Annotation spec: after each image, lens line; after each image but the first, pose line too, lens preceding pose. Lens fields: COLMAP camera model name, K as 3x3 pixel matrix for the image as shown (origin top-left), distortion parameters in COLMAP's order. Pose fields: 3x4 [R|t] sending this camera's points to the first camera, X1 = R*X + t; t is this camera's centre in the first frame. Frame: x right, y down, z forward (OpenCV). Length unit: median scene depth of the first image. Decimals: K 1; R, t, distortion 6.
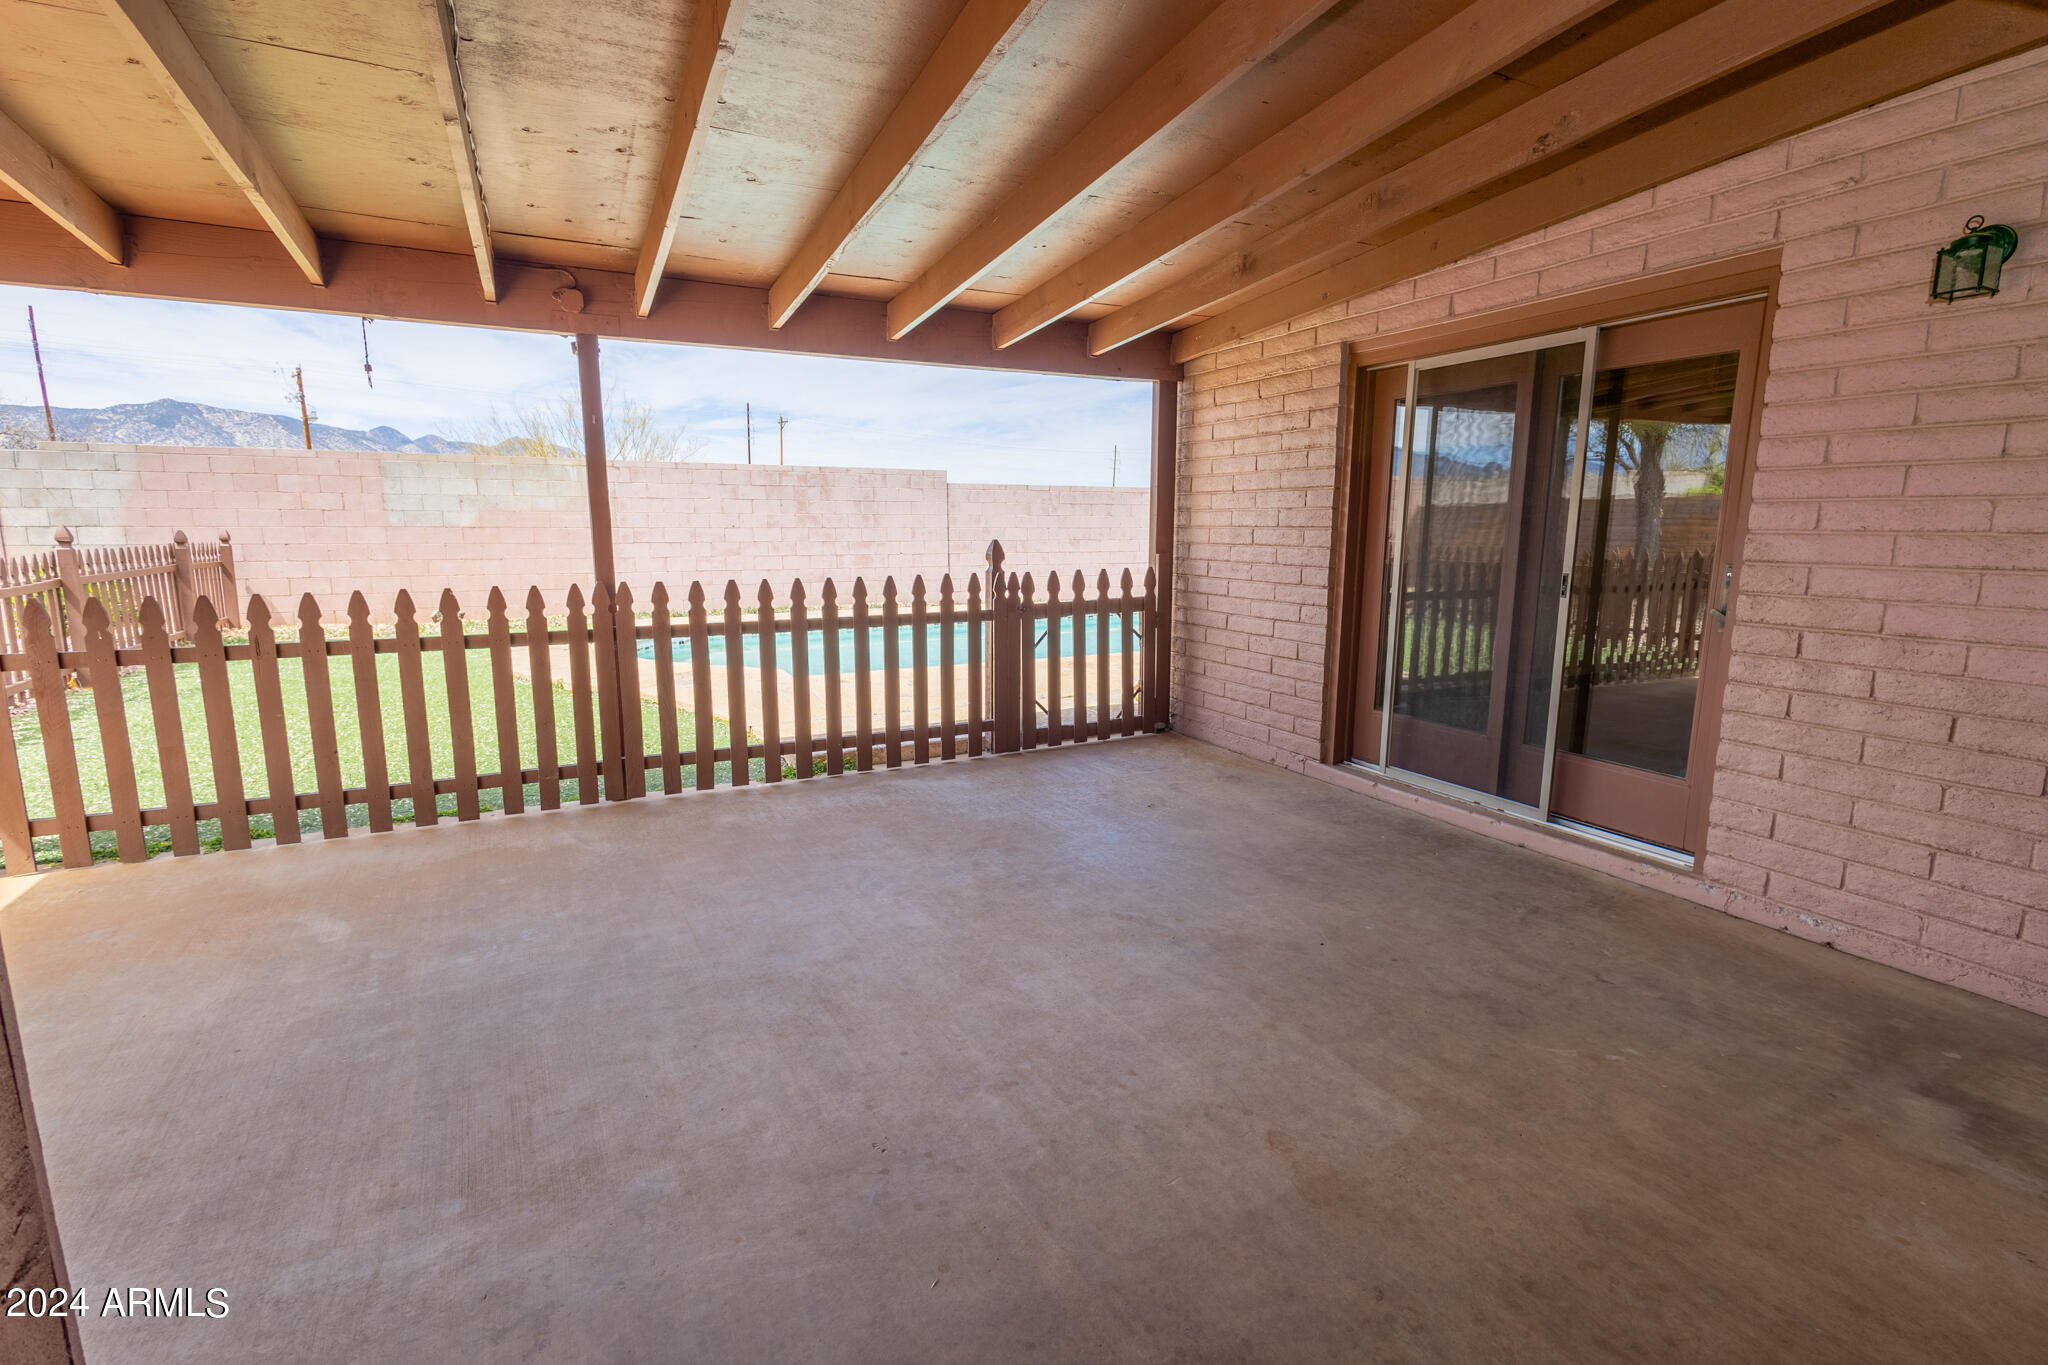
lens RADIAL K [[936.0, 0, 1023.2], [0, 936.0, 679.9], [0, 0, 1]] dist [0.010502, 0.000098]
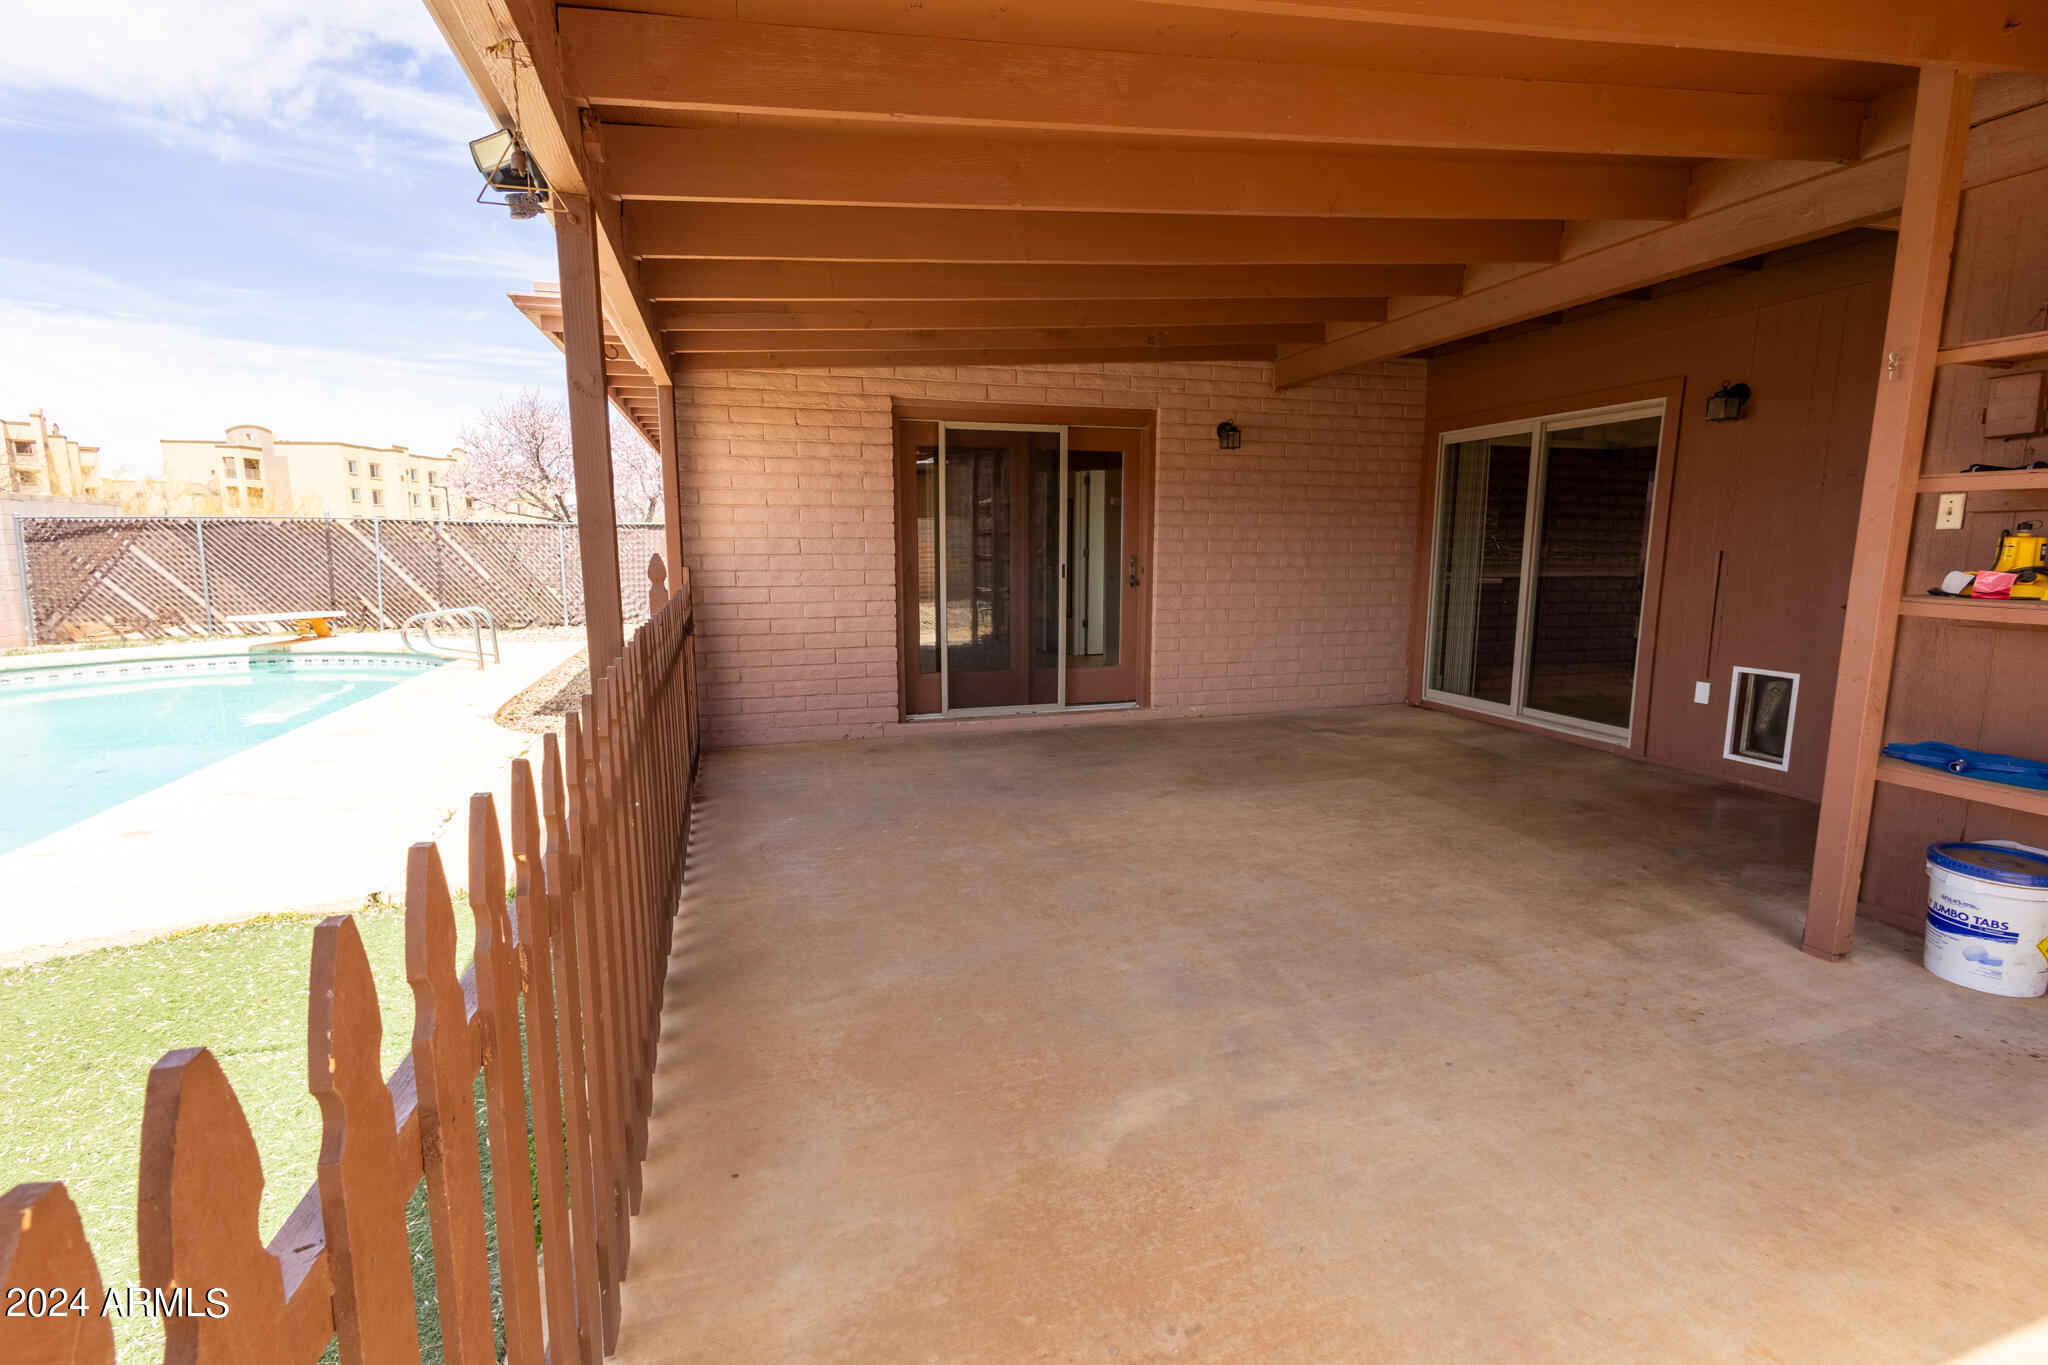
lens RADIAL K [[936.0, 0, 1020.1], [0, 936.0, 685.1], [0, 0, 1]] dist [0.010502, 0.000098]
pose [[0.176207, -0.152115, 0.972529, -0.945352], [0.164270, 0.978677, 0.123313, -0.098529], [-0.970550, 0.138028, 0.197438, 0.622717]]
